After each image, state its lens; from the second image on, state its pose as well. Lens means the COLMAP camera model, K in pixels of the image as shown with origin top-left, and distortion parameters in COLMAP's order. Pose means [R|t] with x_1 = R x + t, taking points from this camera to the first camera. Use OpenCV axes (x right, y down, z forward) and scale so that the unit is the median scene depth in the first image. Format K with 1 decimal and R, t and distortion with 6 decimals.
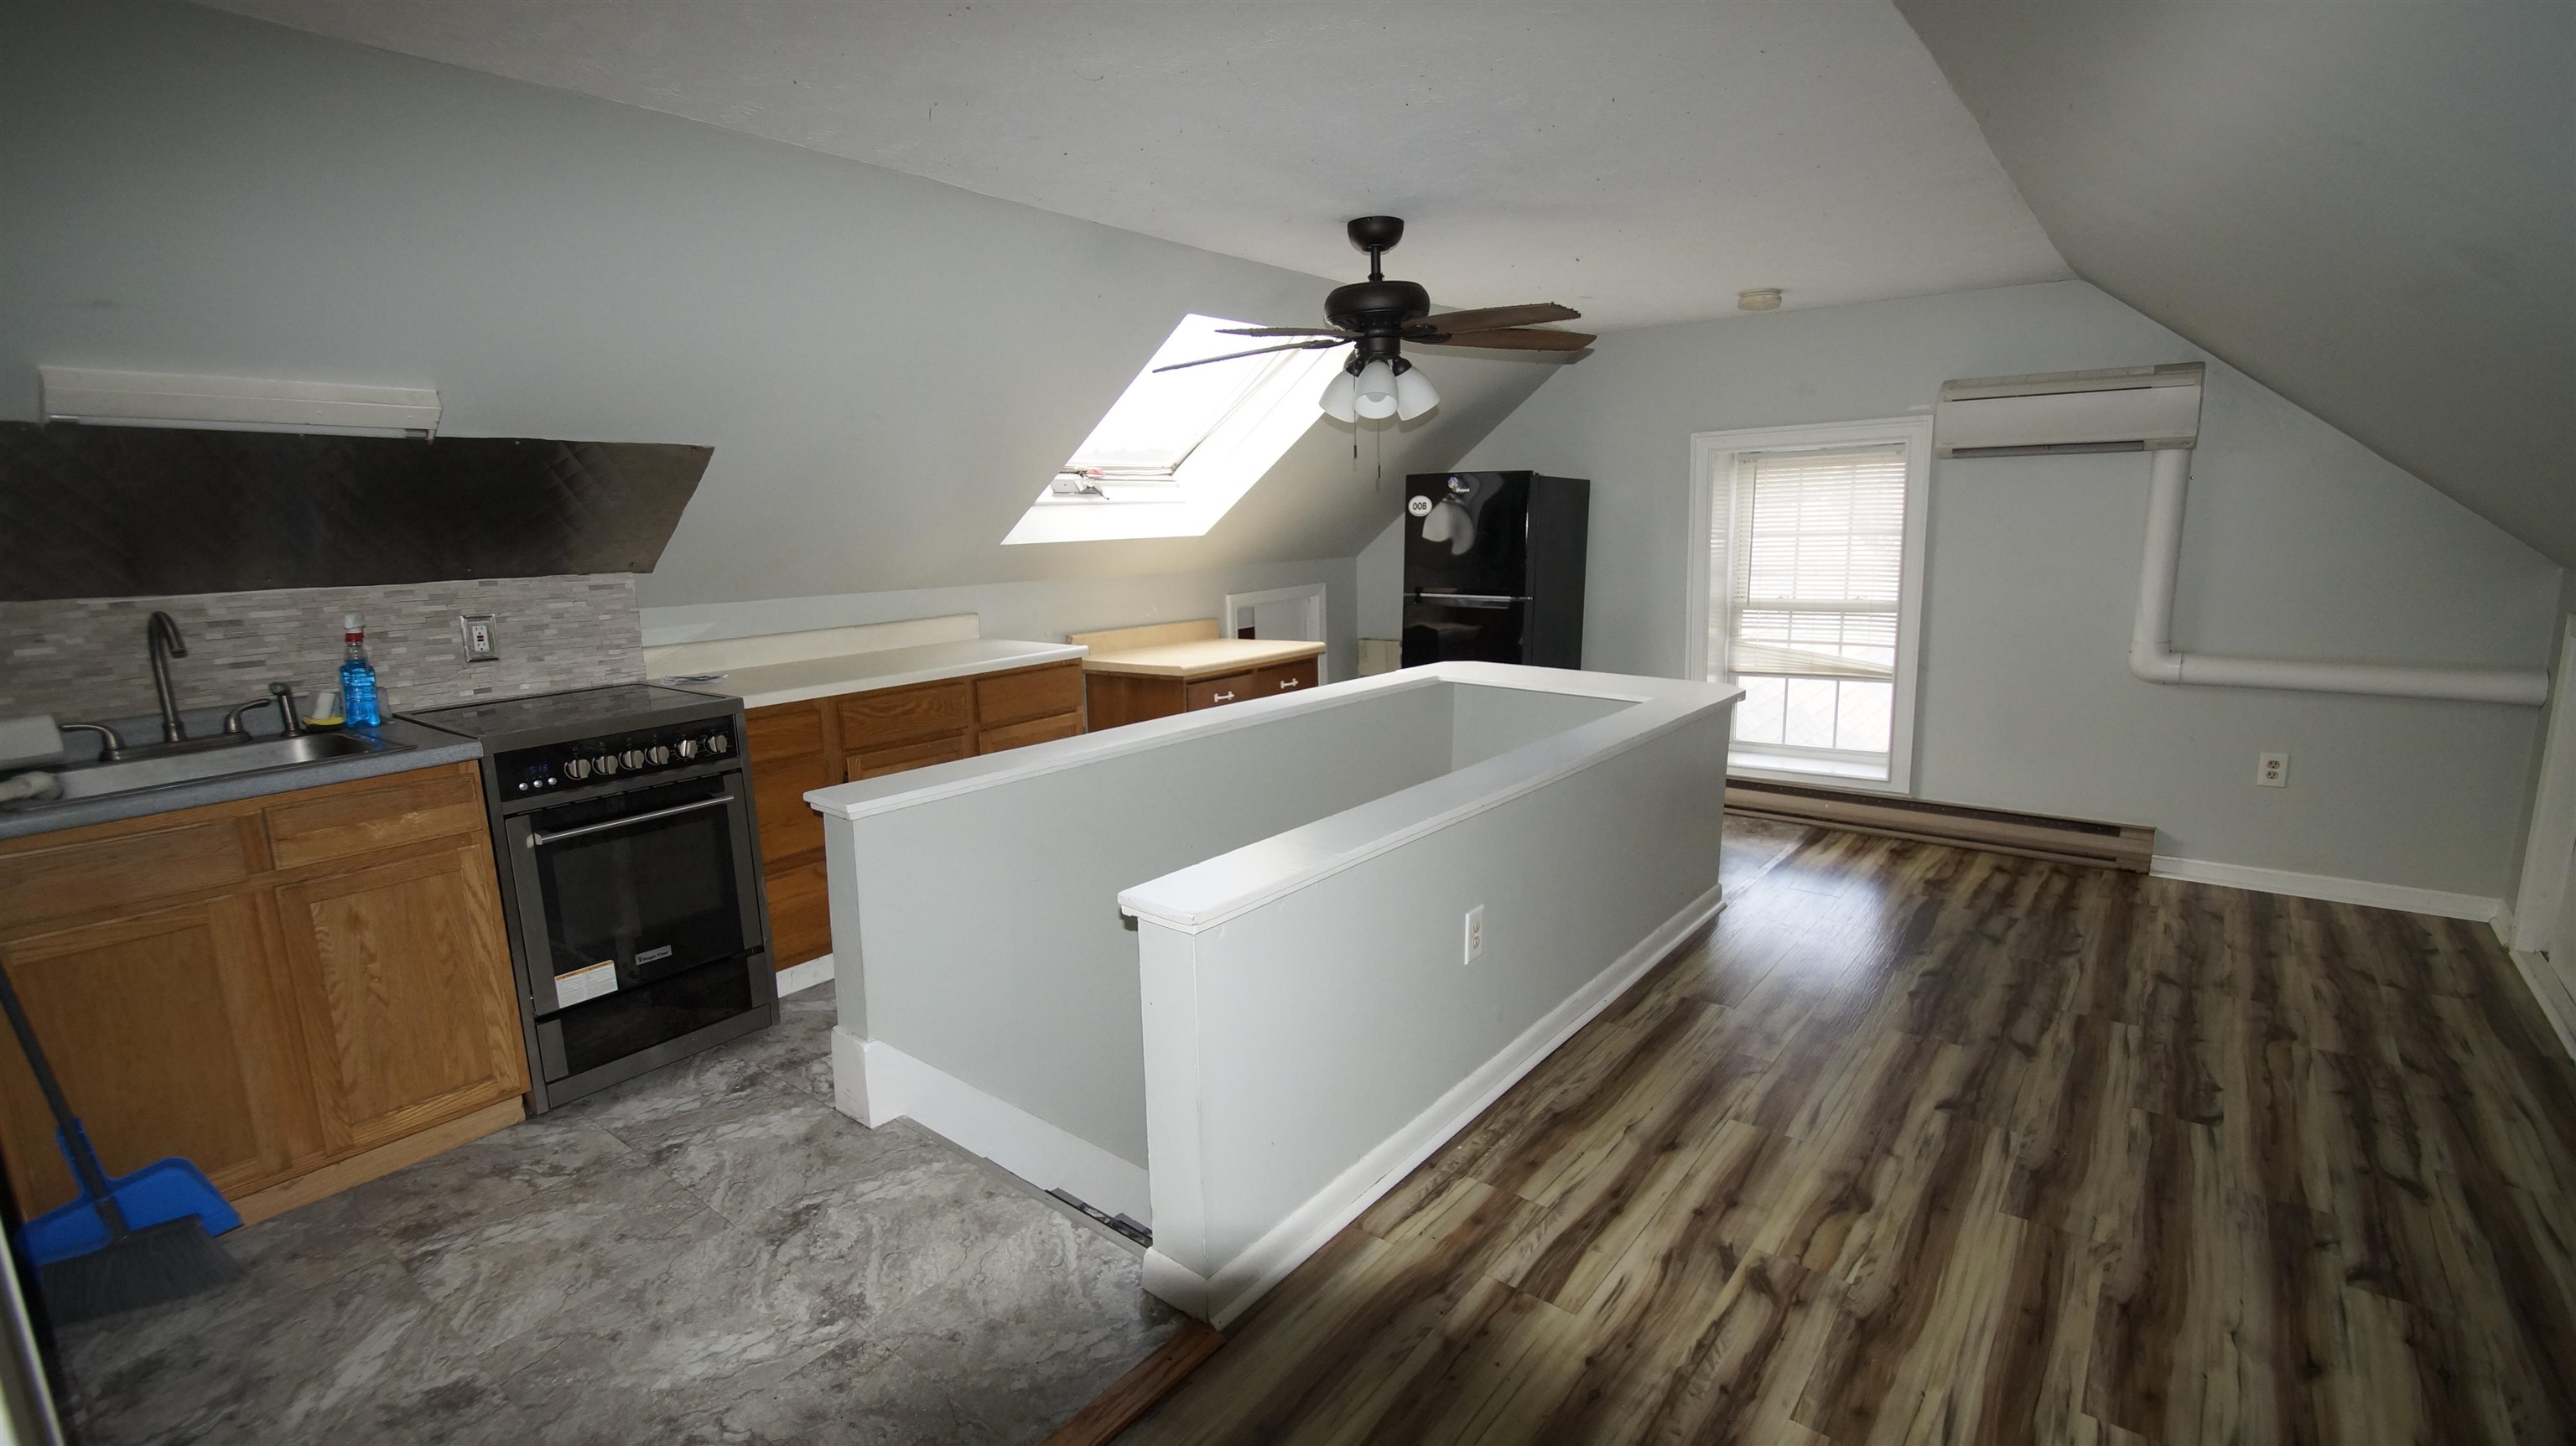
lens RADIAL K [[1176.2, 0, 1245.2], [0, 1176.2, 719.3], [0, 0, 1]] dist [0.000427, -0.012826]
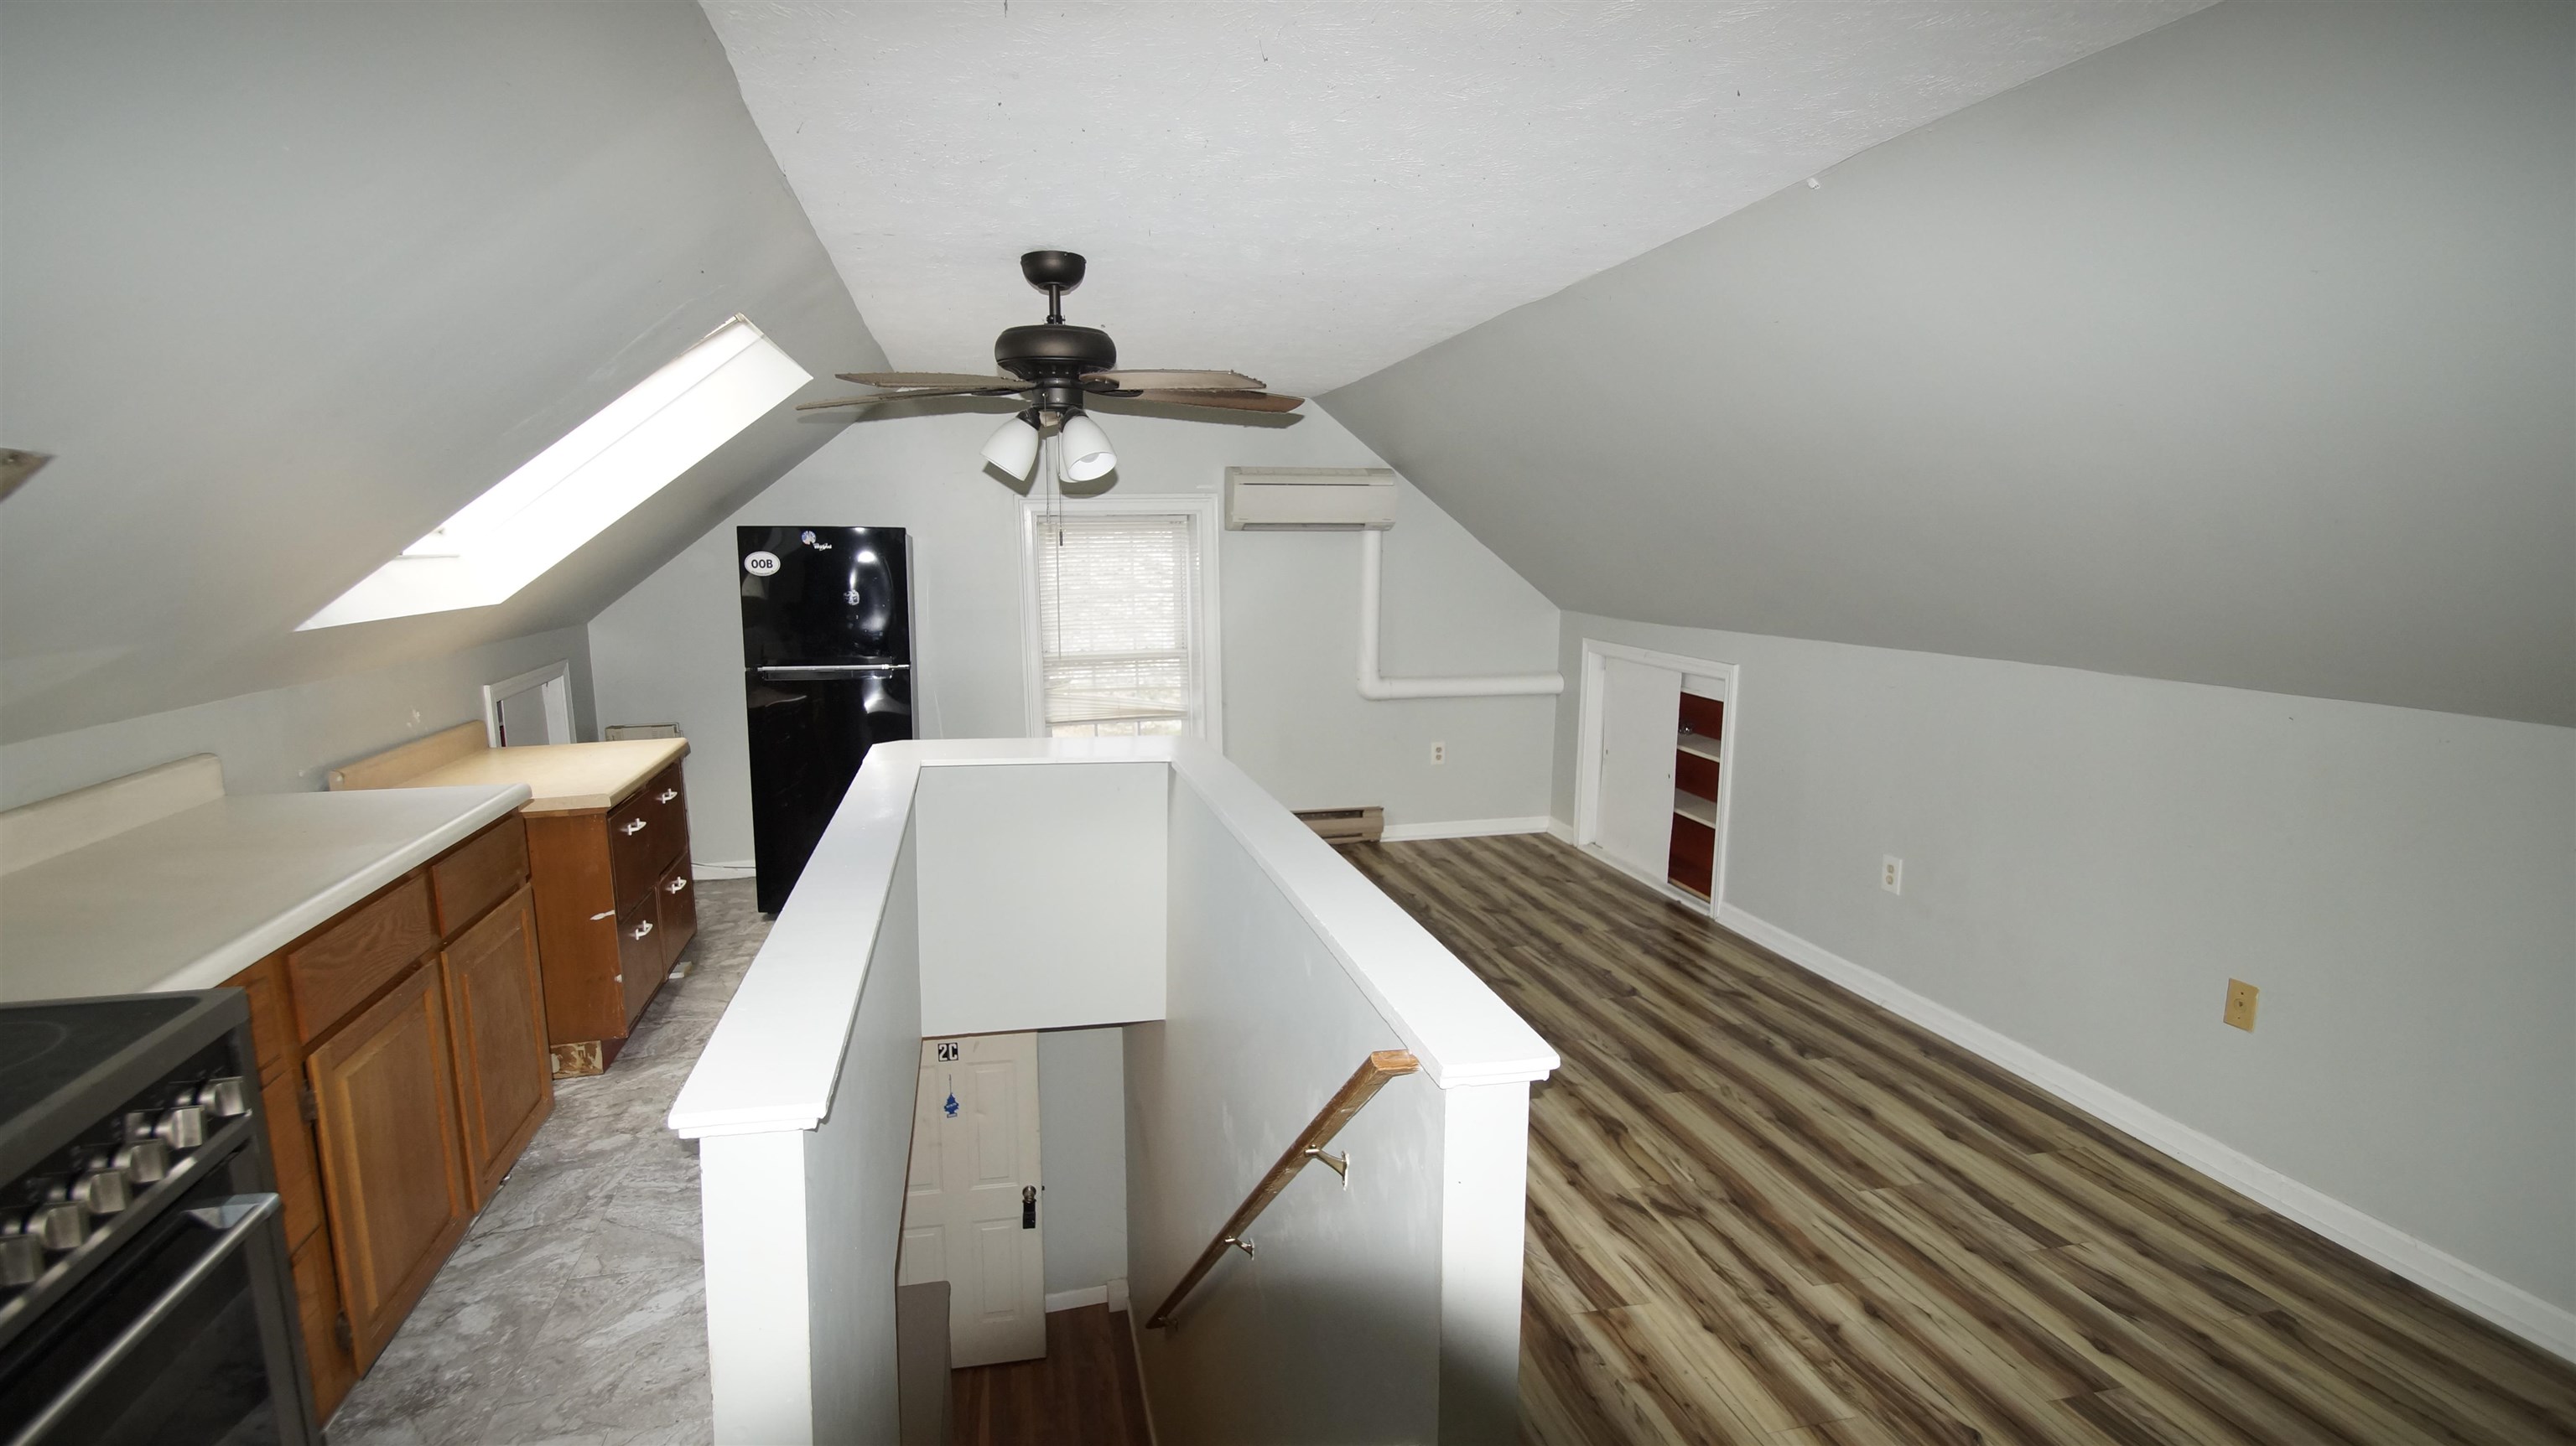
lens RADIAL K [[1176.2, 0, 1245.2], [0, 1176.2, 719.3], [0, 0, 1]] dist [0.000427, -0.012826]
pose [[0.612146, -0.095724, 0.784929, -0.513495], [0.123022, 0.992088, 0.025046, -0.082151], [-0.781116, 0.081232, 0.619079, 0.361571]]
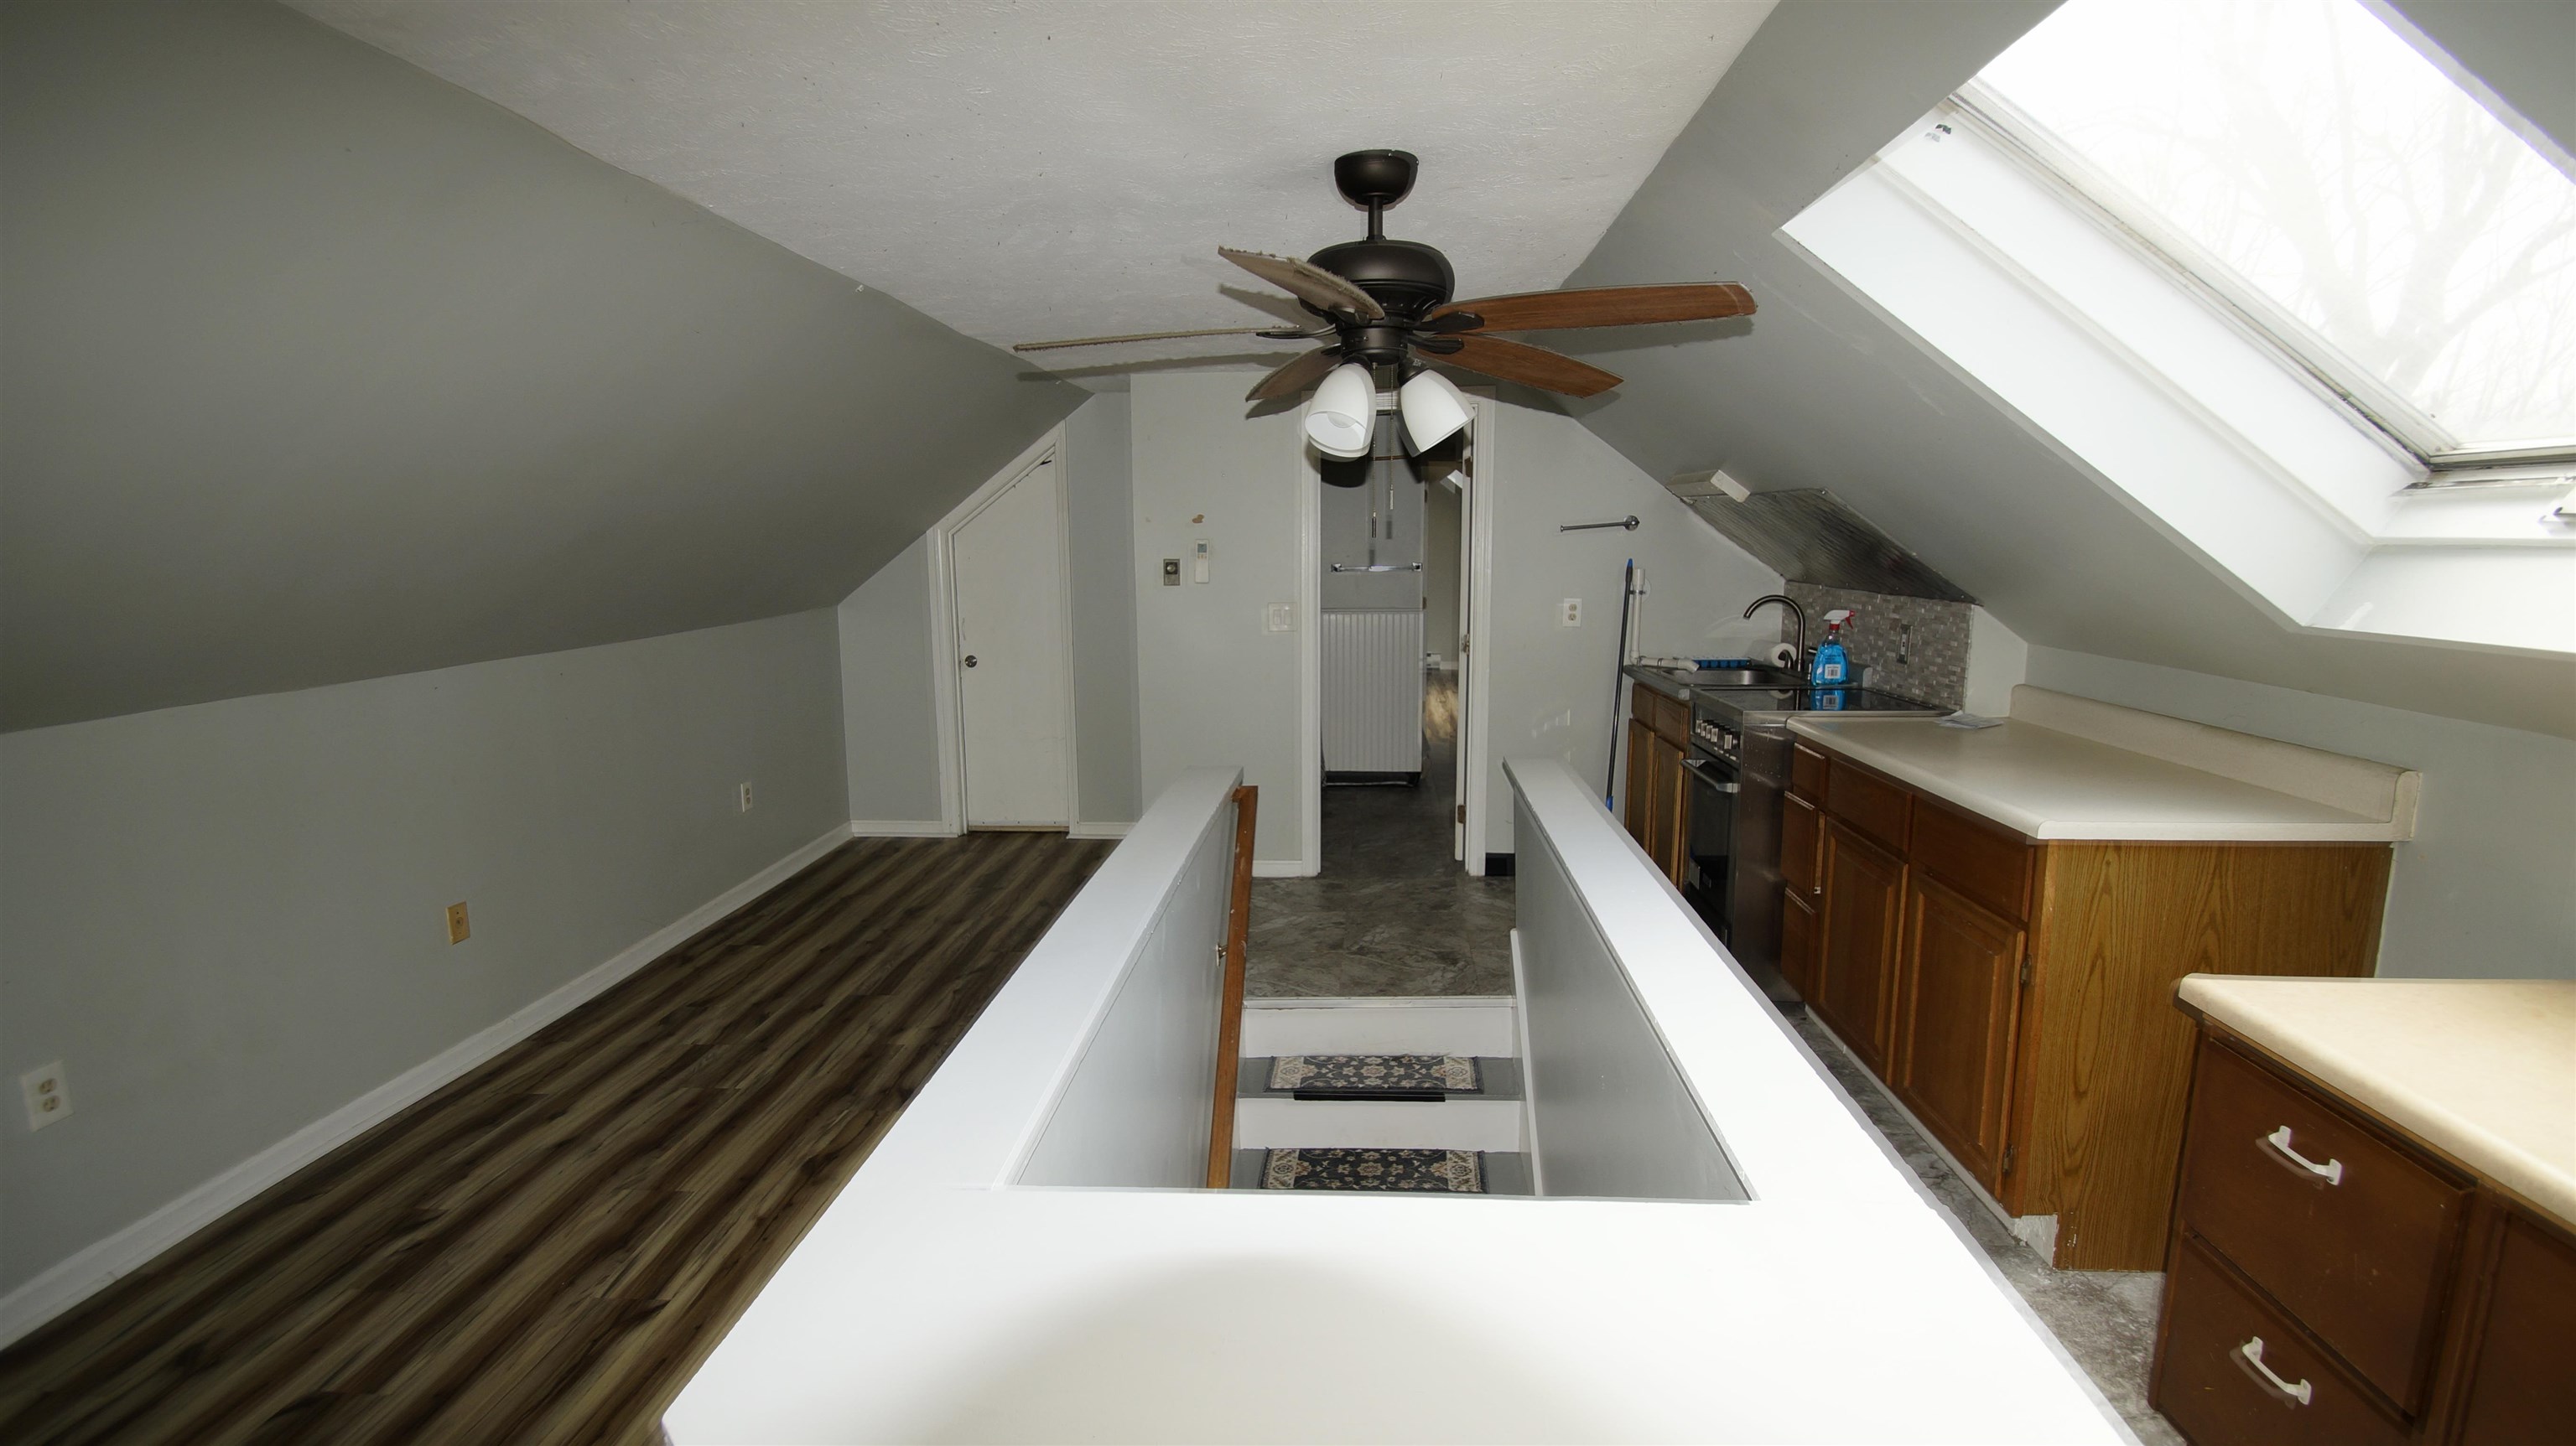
lens RADIAL K [[1147.1, 0, 1288.0], [0, 1147.1, 723.0], [0, 0, 1]] dist [0.000384, -0.011904]
pose [[-0.814042, 0.124670, -0.567269, 0.550769], [-0.068929, 0.949052, 0.307489, -0.310805], [0.576702, 0.289410, -0.763974, 1.530858]]
